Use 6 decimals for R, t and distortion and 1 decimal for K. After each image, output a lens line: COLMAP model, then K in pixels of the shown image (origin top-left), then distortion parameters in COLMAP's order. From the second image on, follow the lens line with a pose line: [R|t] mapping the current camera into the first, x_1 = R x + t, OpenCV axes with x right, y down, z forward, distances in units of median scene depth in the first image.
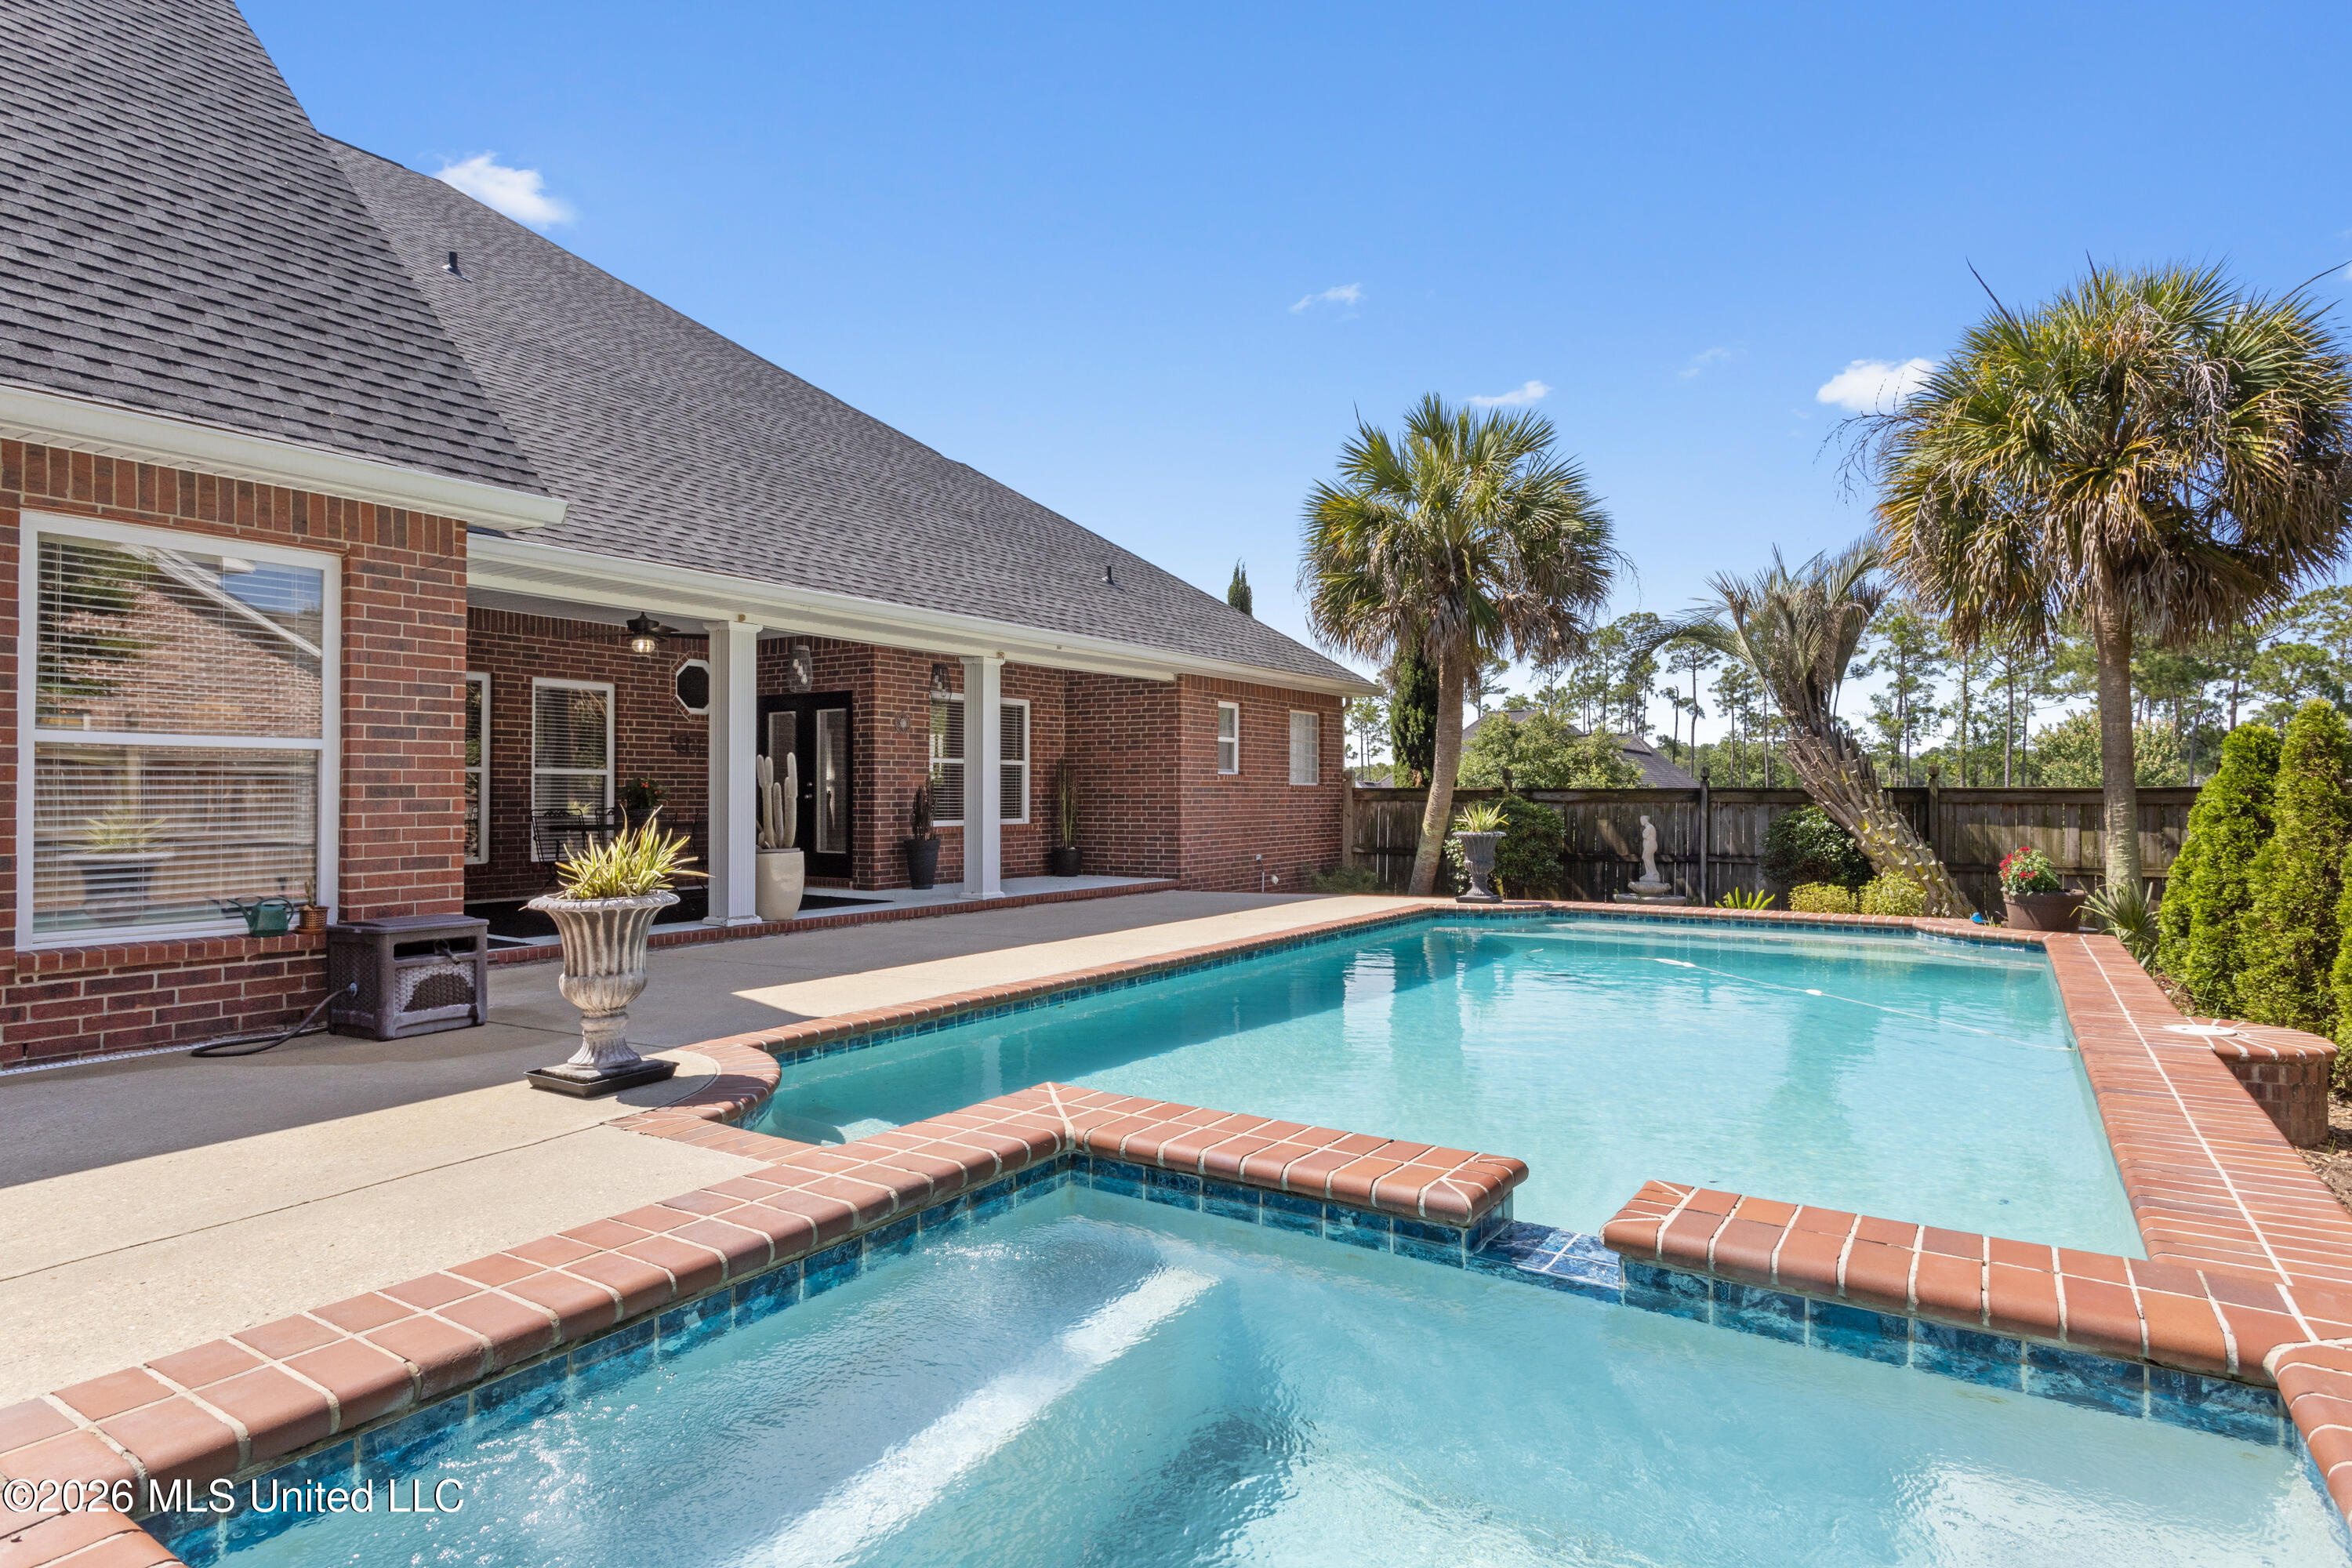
lens RADIAL K [[1251.8, 0, 1164.8], [0, 1251.8, 783.0], [0, 0, 1]] dist [-0.004013, 0.000805]
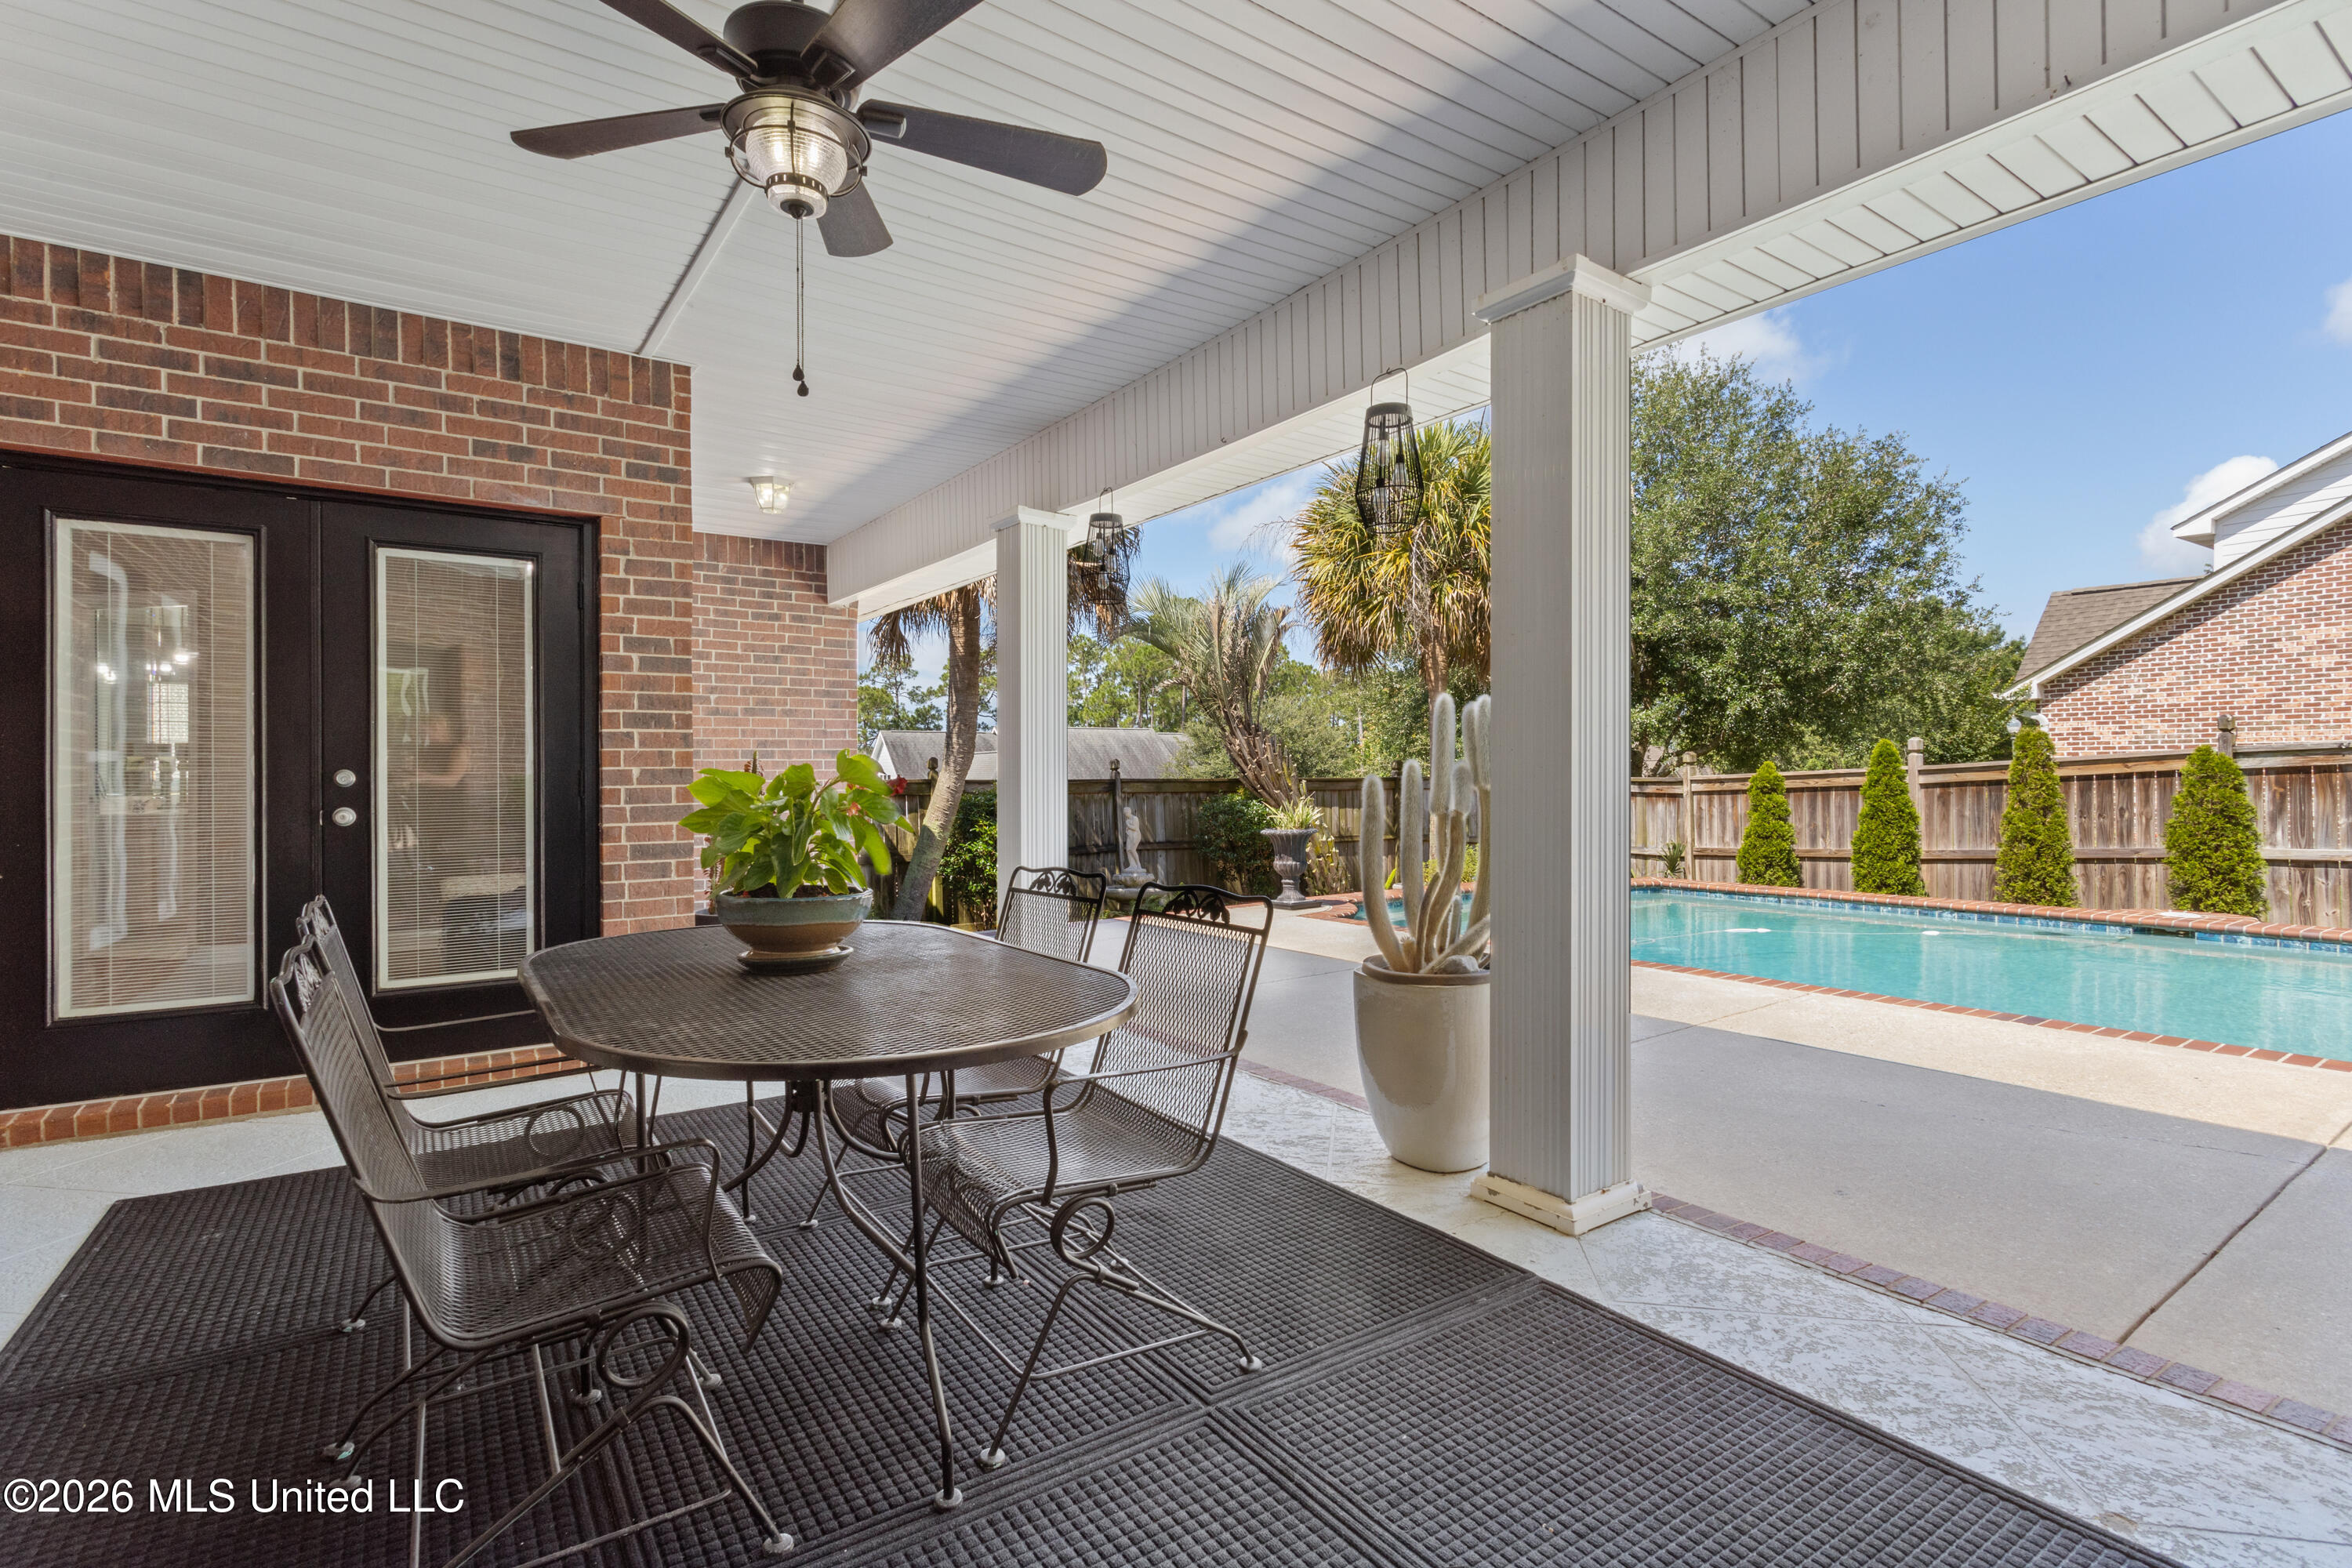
lens RADIAL K [[1110.8, 0, 1173.7], [0, 1110.8, 780.8], [0, 0, 1]] dist [0.001405, 0.001768]
pose [[0.366592, -0.004207, 0.930372, -0.521844], [-0.001464, 0.999986, 0.005098, 0.000566], [-0.930381, -0.003231, 0.366581, 0.792082]]
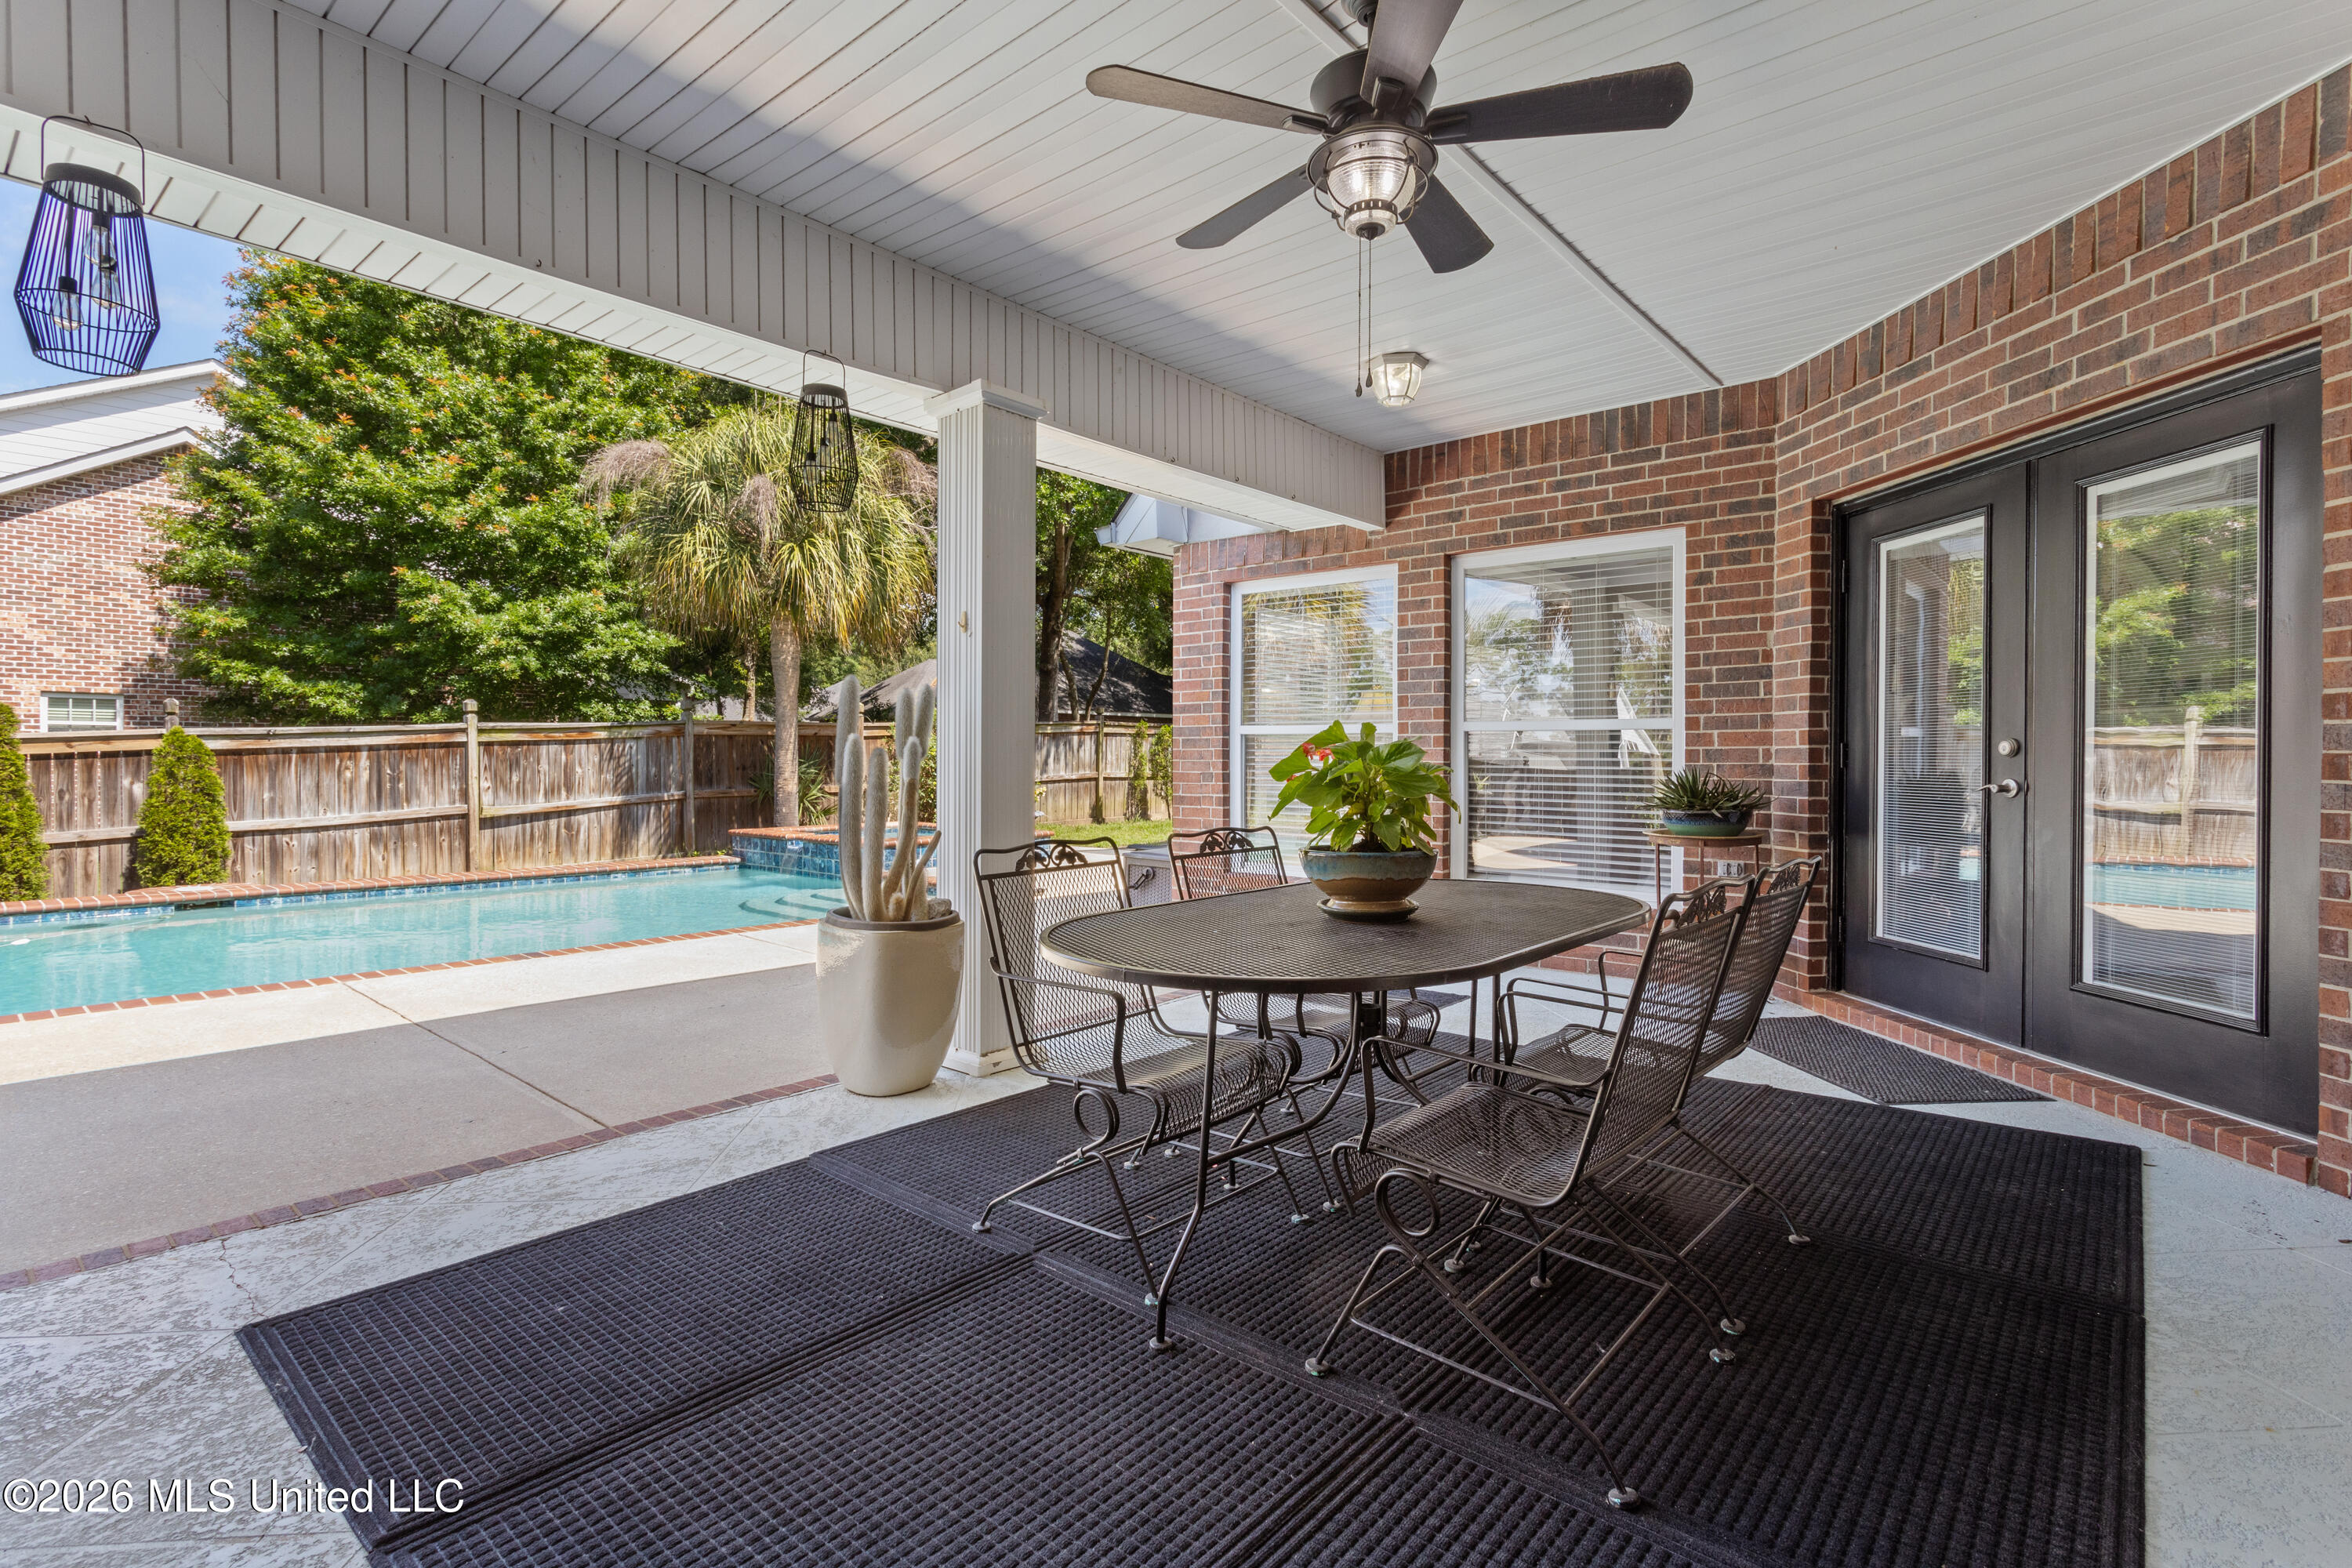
lens RADIAL K [[1110.8, 0, 1170.8], [0, 1110.8, 774.3], [0, 0, 1]] dist [0.001405, 0.001768]
pose [[-0.992495, -0.005522, 0.122163, -0.367952], [-0.004910, 0.999974, 0.005310, 0.004824], [-0.122189, 0.004670, -0.992496, 1.116207]]
